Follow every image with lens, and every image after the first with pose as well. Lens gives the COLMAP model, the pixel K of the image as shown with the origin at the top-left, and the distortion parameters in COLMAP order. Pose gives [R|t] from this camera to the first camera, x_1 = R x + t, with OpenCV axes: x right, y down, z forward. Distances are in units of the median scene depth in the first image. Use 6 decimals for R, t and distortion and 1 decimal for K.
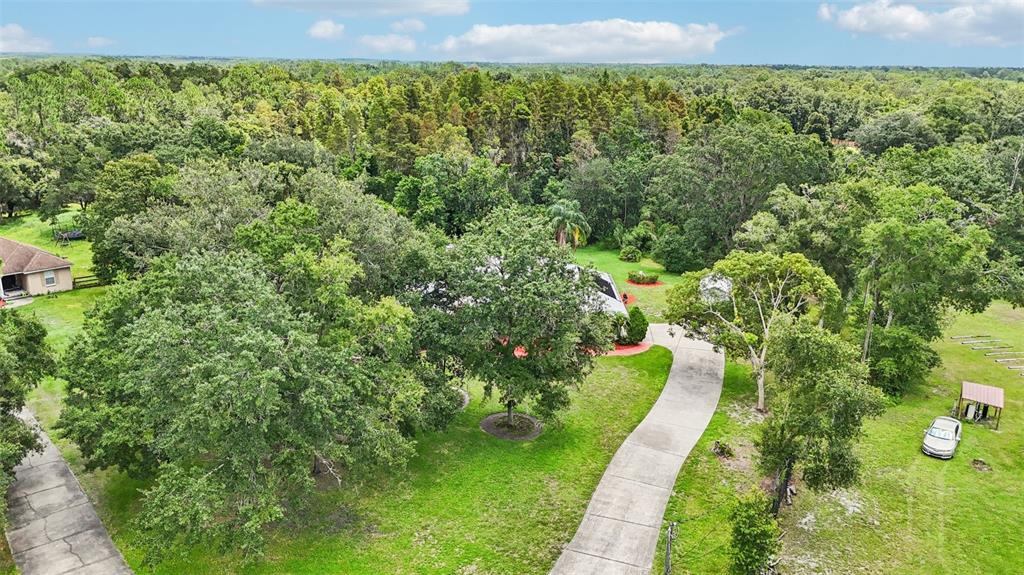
lens RADIAL K [[758.6, 0, 512.0], [0, 758.6, 287.5], [0, 0, 1]] dist [0.006621, -0.104014]
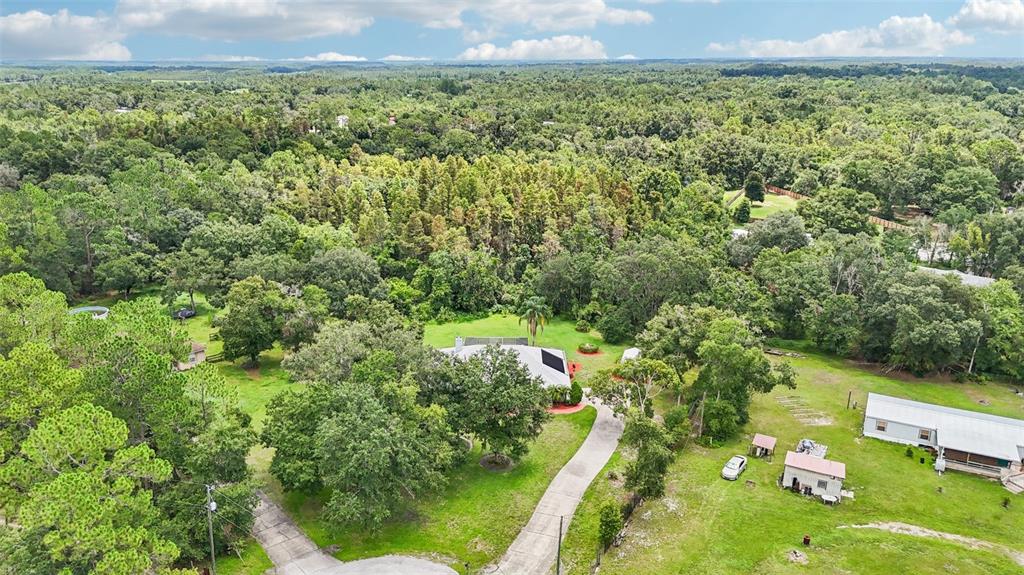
lens RADIAL K [[659.5, 0, 512.0], [0, 659.5, 287.5], [0, 0, 1]] dist [-0.054033, -0.000265]
pose [[0.999874, -0.004441, 0.015228, 0.012711], [0.005012, 0.999277, -0.037676, -0.168907], [-0.015050, 0.037747, 0.999174, -0.551966]]
